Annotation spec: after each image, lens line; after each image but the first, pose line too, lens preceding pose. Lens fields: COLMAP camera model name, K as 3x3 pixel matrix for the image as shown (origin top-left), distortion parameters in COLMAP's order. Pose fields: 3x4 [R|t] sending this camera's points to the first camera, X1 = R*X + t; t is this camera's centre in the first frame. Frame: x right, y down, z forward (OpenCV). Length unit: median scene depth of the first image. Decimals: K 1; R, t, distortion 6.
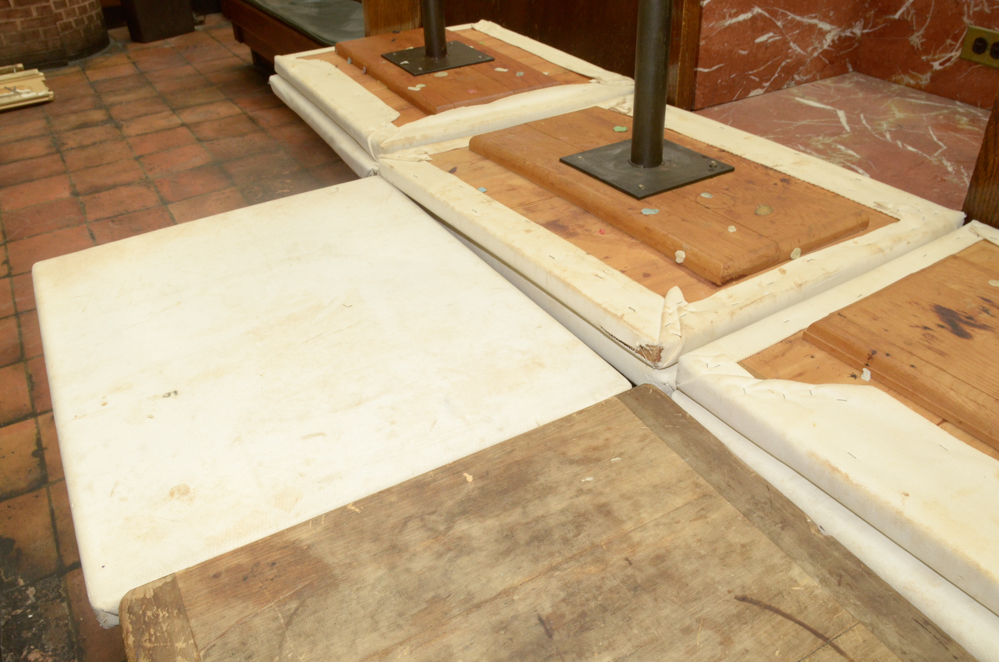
lens RADIAL K [[817.4, 0, 499.5], [0, 817.4, 331.0], [0, 0, 1]] dist [-0.087144, 0.042977]
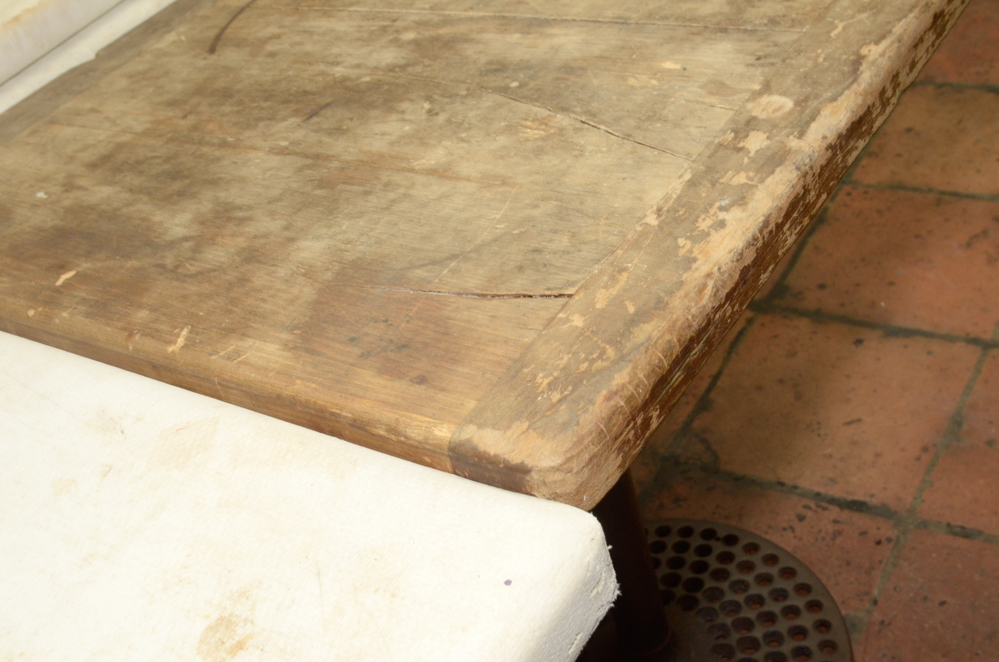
lens RADIAL K [[1290.1, 0, 499.5], [0, 1290.1, 331.0], [0, 0, 1]] dist [-0.012022, -0.013220]
pose [[-0.422949, -0.429281, 0.798018, -0.395486], [0.701532, 0.402302, 0.588223, -0.048412], [-0.573557, 0.808623, 0.131001, 0.350818]]
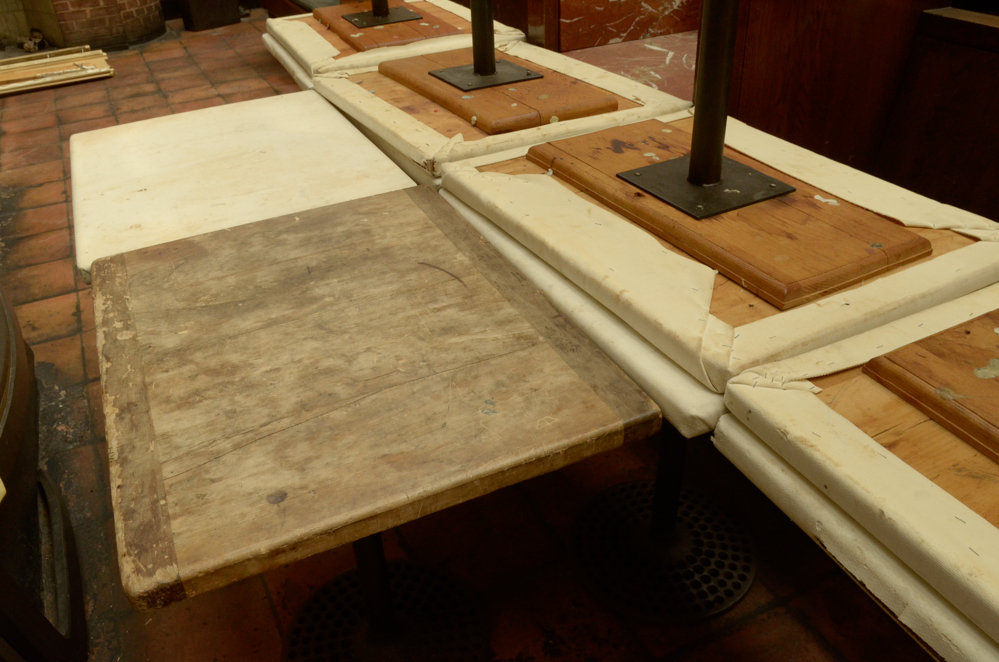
lens RADIAL K [[817.4, 0, 499.5], [0, 817.4, 331.0], [0, 0, 1]] dist [-0.087144, 0.042977]
pose [[0.997190, 0.033206, -0.067149, 0.236807], [-0.034075, 0.999349, -0.011840, 0.196288], [0.066712, 0.014095, 0.997673, -0.312157]]
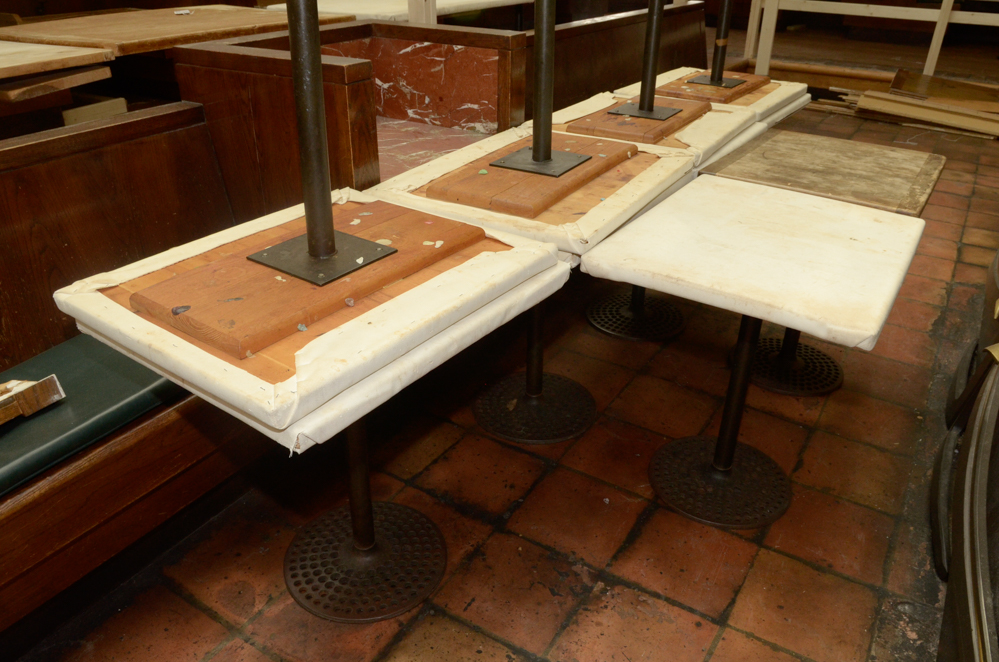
lens RADIAL K [[760.6, 0, 498.6], [0, 760.6, 334.2], [0, 0, 1]] dist [-0.078405, 0.033969]
pose [[-0.447579, -0.406020, 0.796757, -0.855252], [0.495353, 0.629228, 0.598914, -0.706516], [-0.744512, 0.662737, -0.080506, 1.061973]]
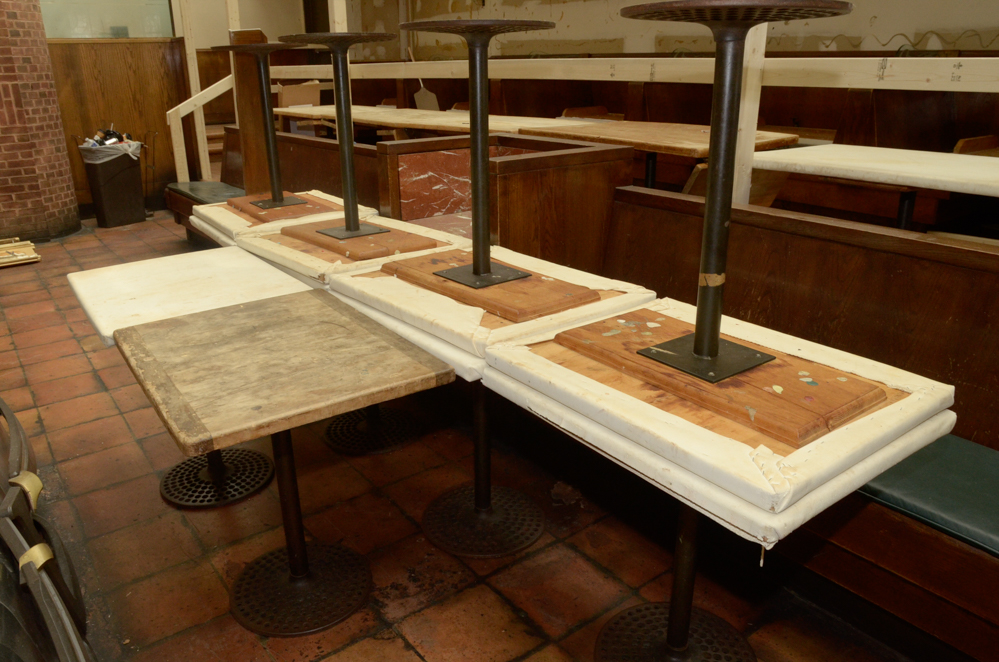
lens RADIAL K [[734.3, 0, 499.5], [0, 734.3, 331.0], [0, 0, 1]] dist [-0.087036, 0.032692]
pose [[0.993401, -0.022775, 0.112411, 0.261511], [0.048692, 0.971125, -0.233548, 0.415256], [-0.103846, 0.237481, 0.965825, -0.694953]]
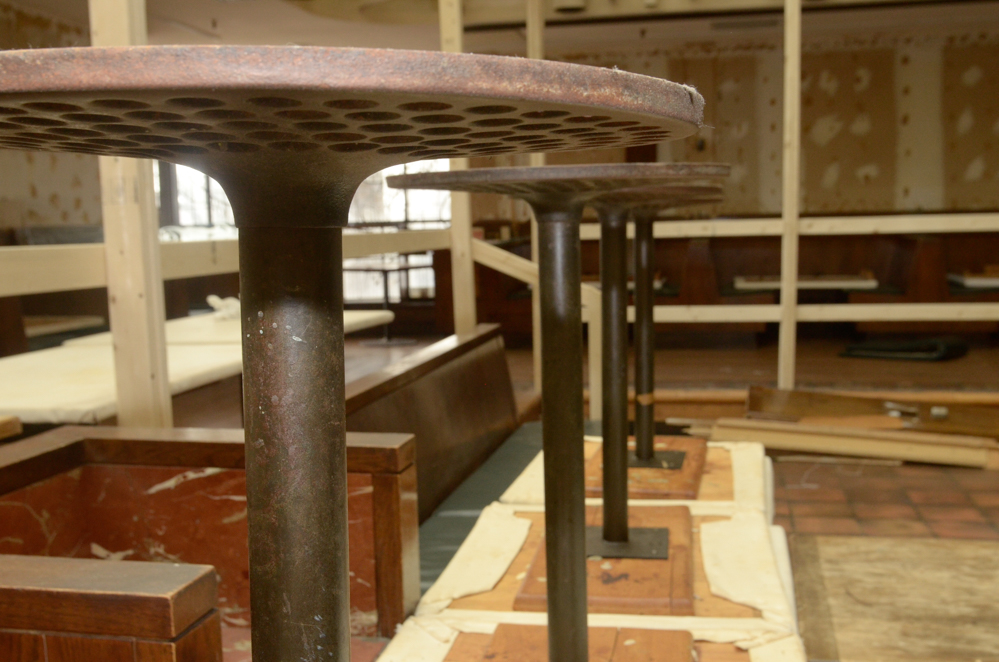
lens RADIAL K [[1119.2, 0, 499.5], [0, 1119.2, 331.0], [0, 0, 1]] dist [-0.096255, 0.237151]
pose [[-0.733456, -0.022860, 0.679353, -0.356279], [0.409925, 0.782366, 0.468898, -0.754873], [-0.542222, 0.622399, -0.564460, 1.049538]]
